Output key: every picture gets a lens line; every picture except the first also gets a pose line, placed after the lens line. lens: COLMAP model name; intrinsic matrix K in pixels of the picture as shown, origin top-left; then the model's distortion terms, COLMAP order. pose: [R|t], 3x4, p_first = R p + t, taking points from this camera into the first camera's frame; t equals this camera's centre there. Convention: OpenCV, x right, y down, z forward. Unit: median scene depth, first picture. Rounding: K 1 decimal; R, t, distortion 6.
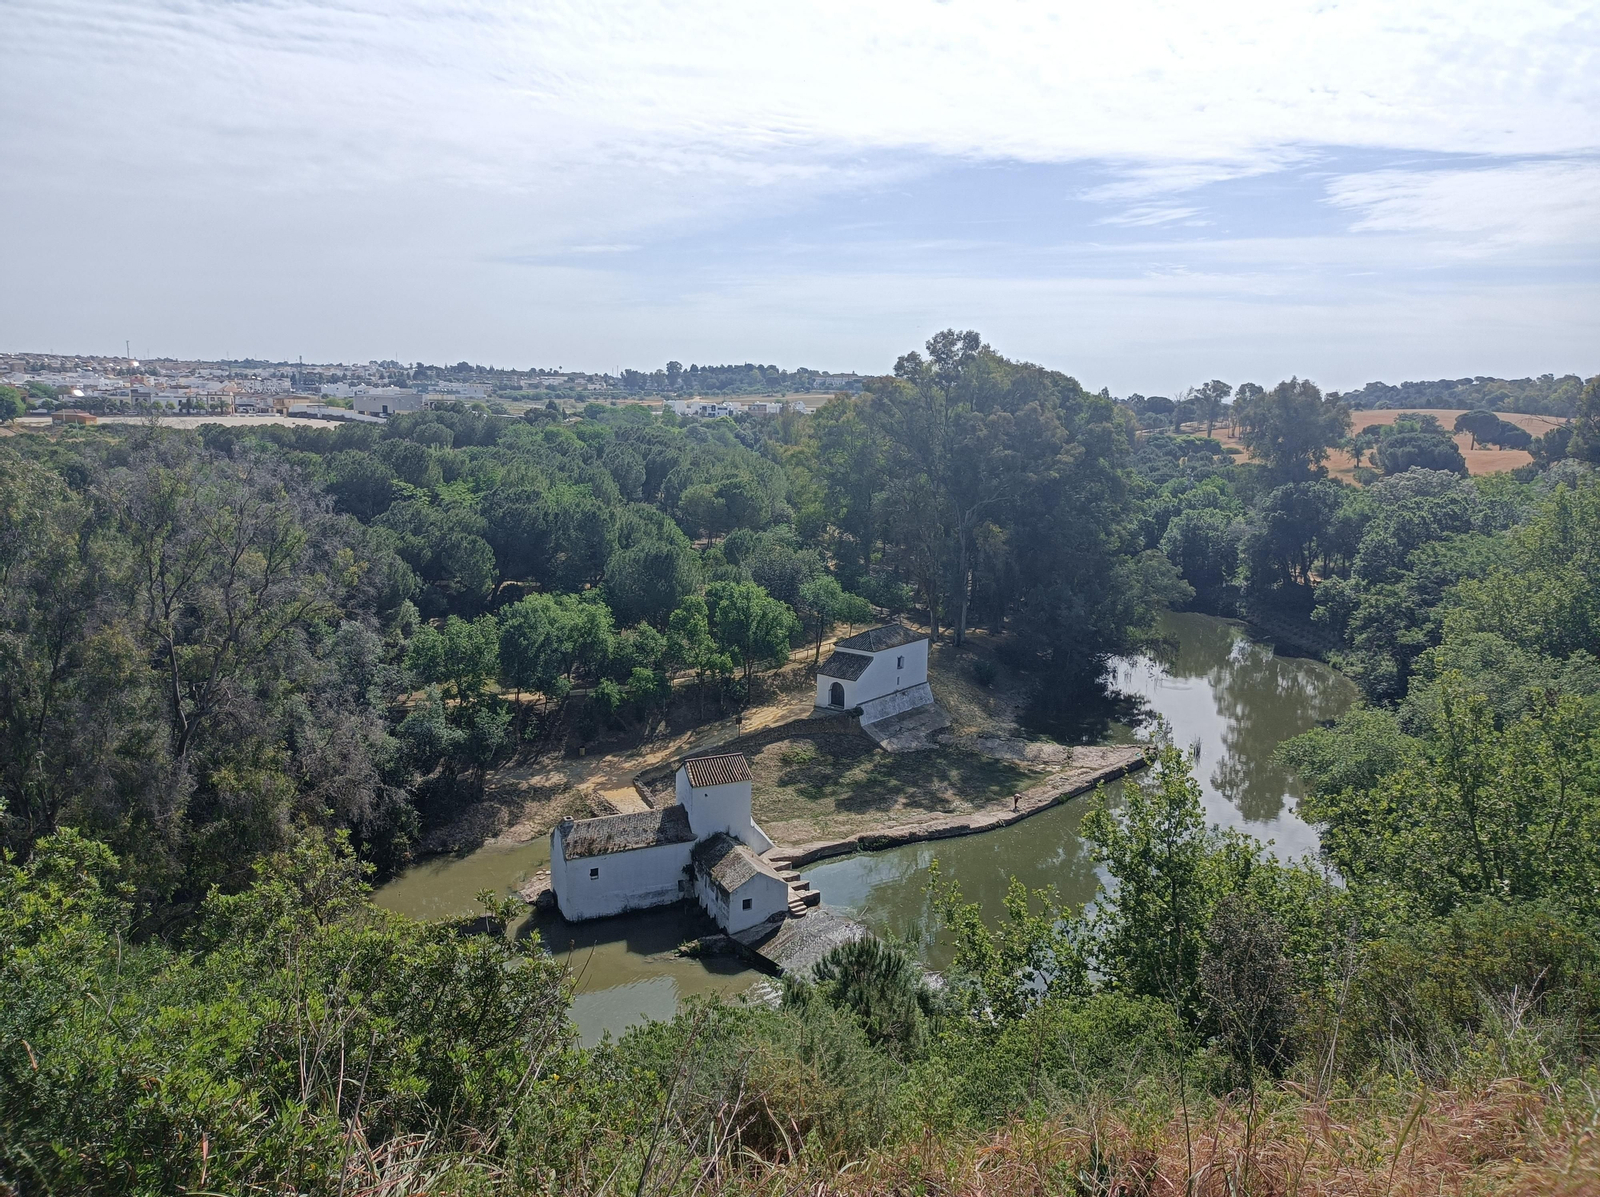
lens RADIAL K [[1196.8, 0, 800.0], [0, 1196.8, 598.5], [0, 0, 1]] dist [0.039971, -0.000327]
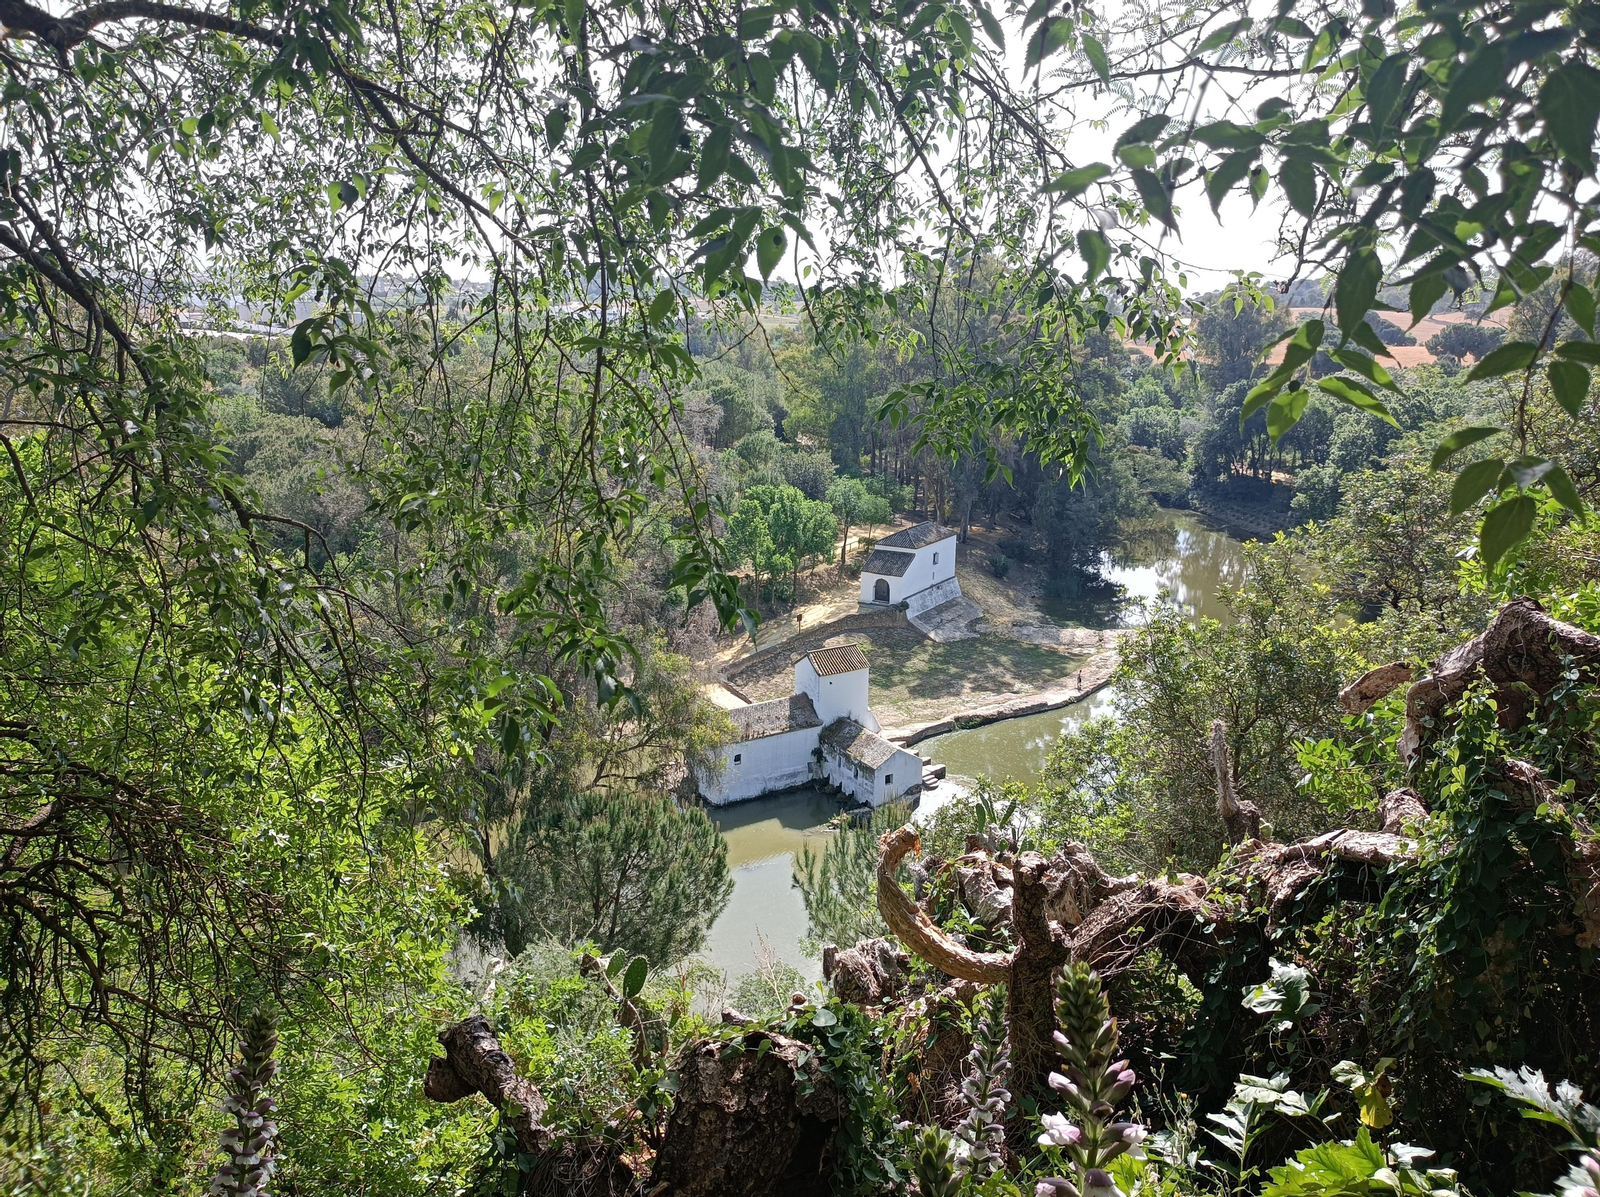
lens RADIAL K [[1196.8, 0, 800.0], [0, 1196.8, 598.5], [0, 0, 1]] dist [0.039971, -0.000327]
pose [[0.994407, -0.036136, 0.099247, -0.154395], [0.028561, 0.996644, 0.076719, 0.005141], [-0.101686, -0.073455, 0.992101, -0.035188]]
